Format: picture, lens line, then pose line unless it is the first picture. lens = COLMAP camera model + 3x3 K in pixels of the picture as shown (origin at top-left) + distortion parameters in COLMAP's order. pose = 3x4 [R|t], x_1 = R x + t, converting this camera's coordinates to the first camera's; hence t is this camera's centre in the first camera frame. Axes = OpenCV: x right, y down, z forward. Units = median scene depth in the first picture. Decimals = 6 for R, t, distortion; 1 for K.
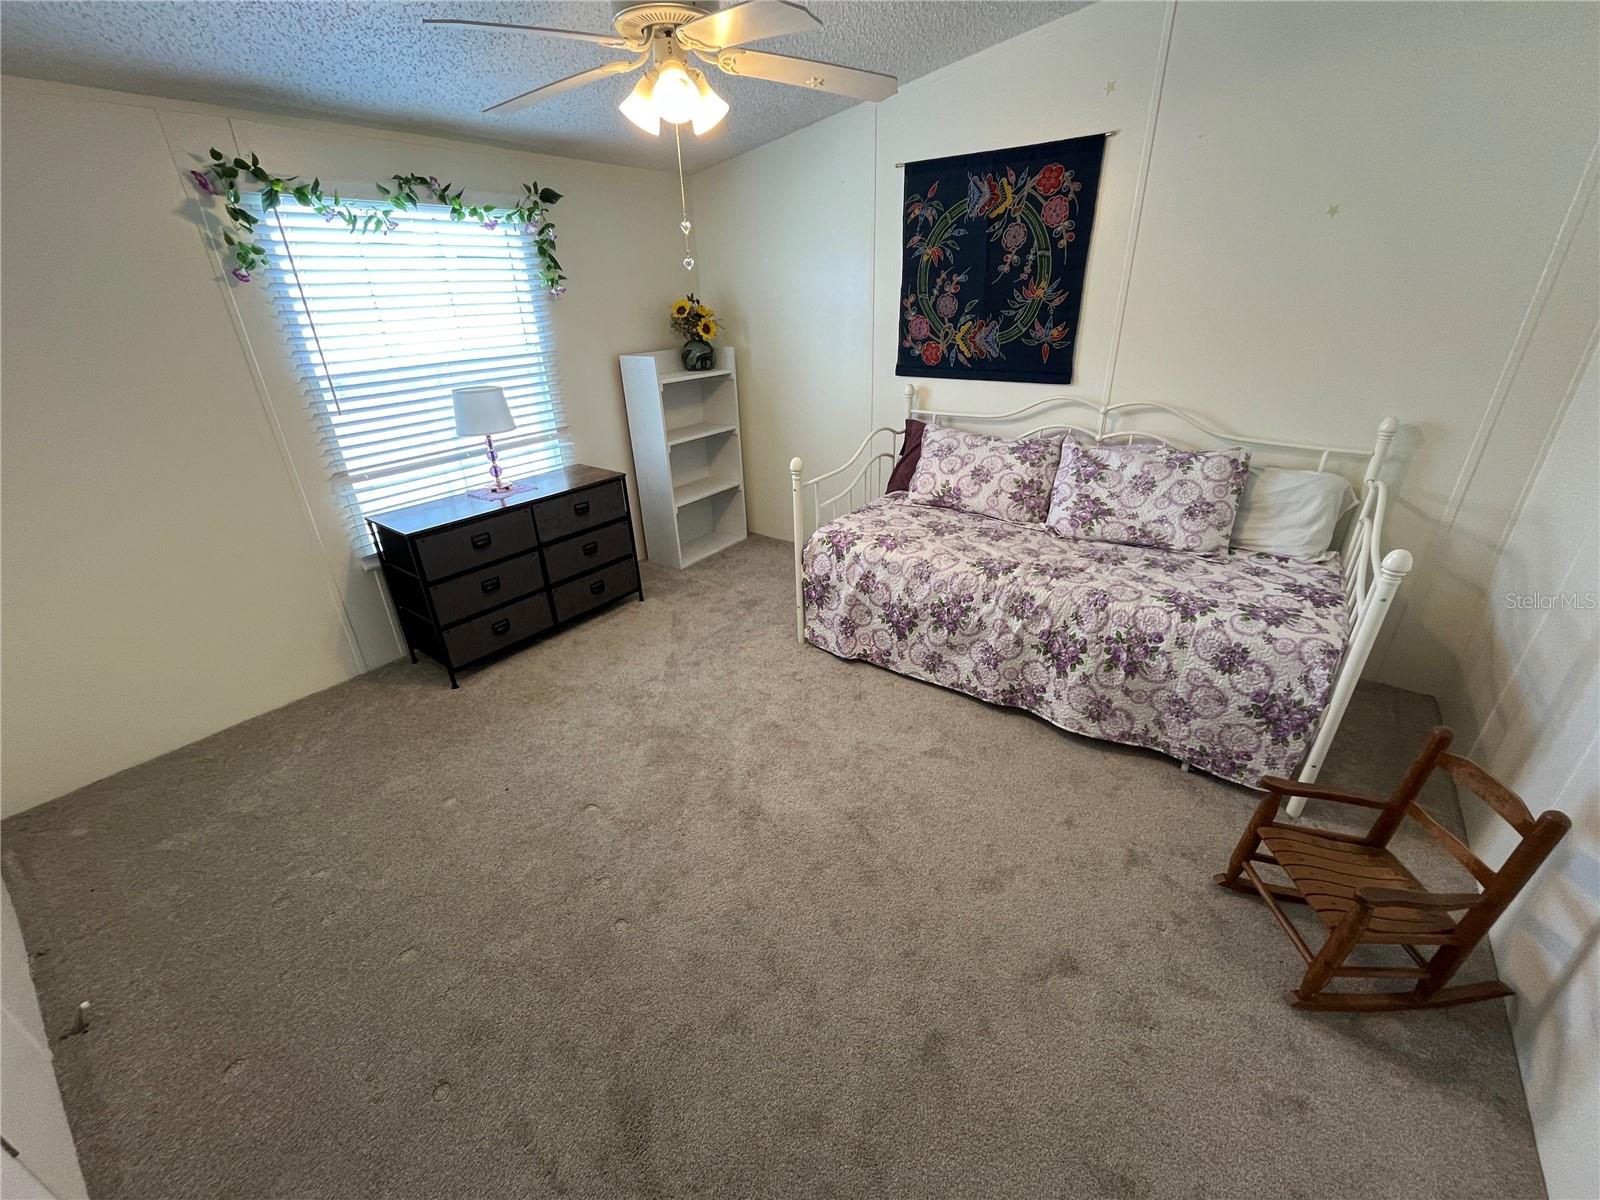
lens RADIAL K [[653.2, 0, 791.0], [0, 653.2, 601.6], [0, 0, 1]] dist [-0.005623, 0.000337]
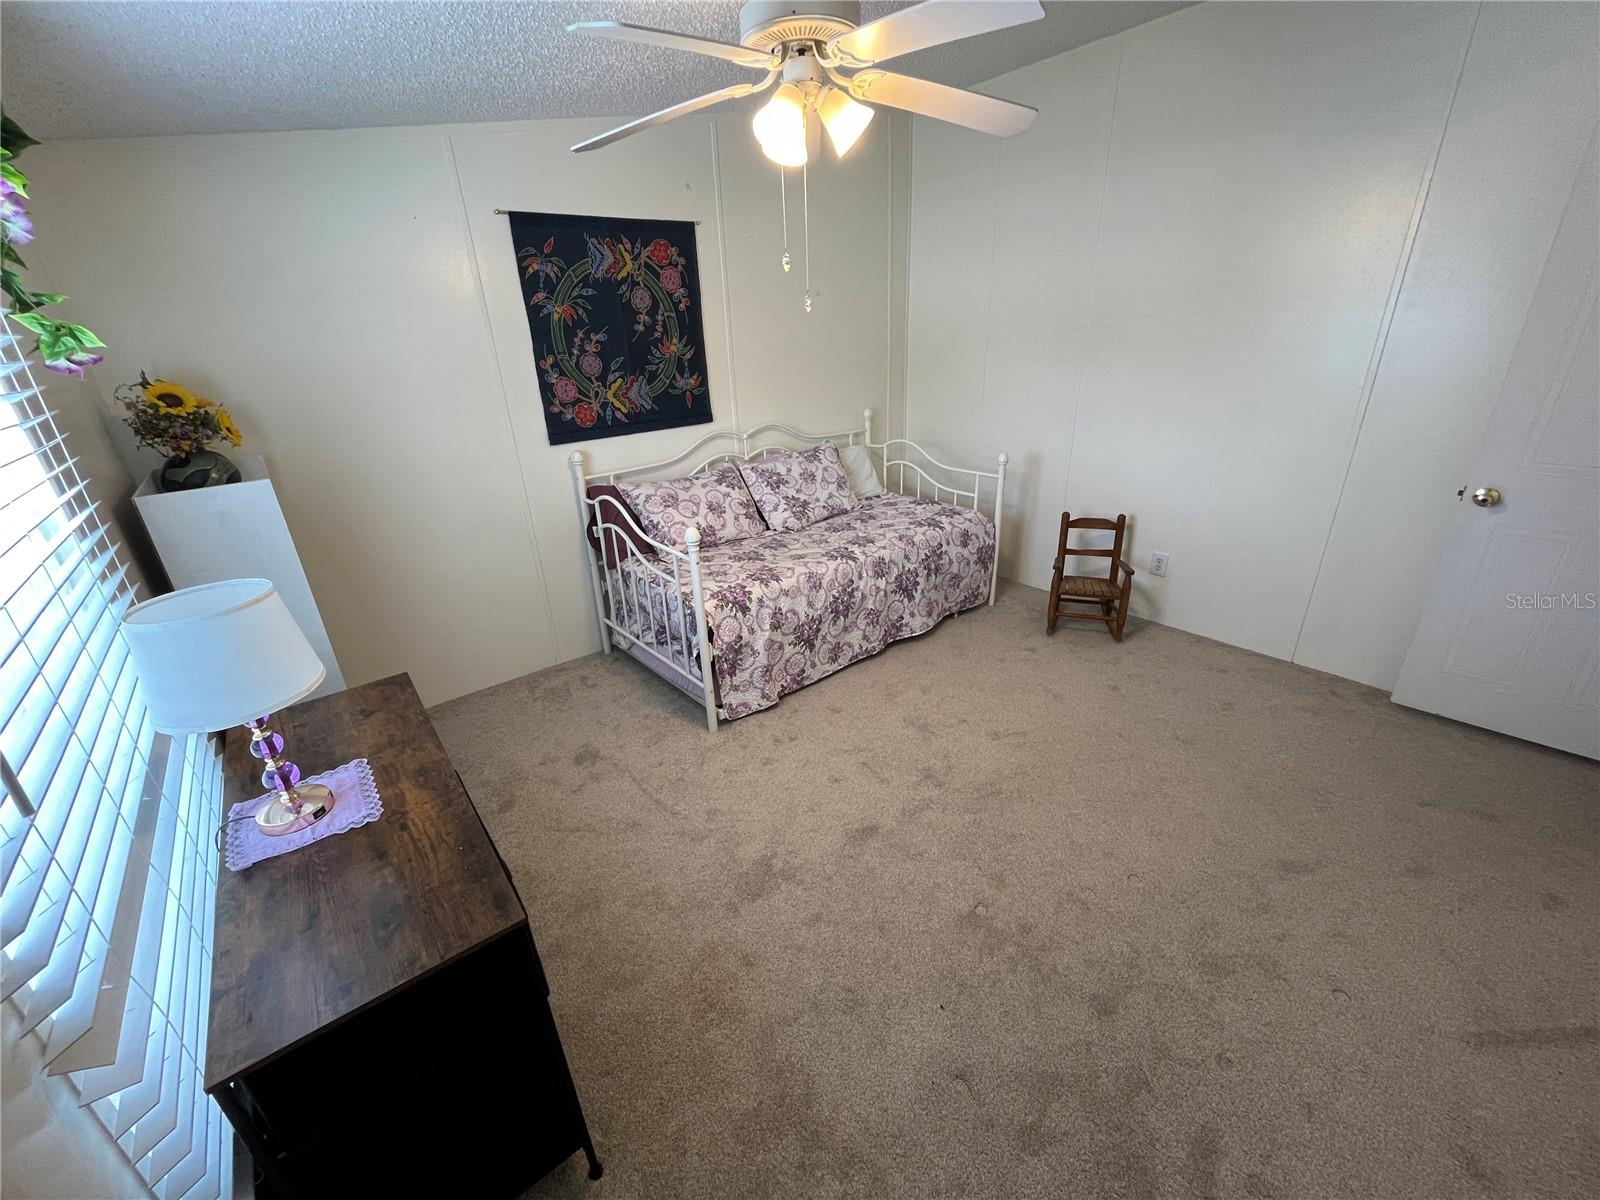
lens RADIAL K [[653.2, 0, 789.2], [0, 653.2, 603.4], [0, 0, 1]] dist [-0.005623, 0.000337]
pose [[0.241893, -0.360347, 0.900909, -0.783557], [0.453904, 0.862650, 0.223172, -0.267092], [-0.857589, 0.354943, 0.372232, 0.593093]]
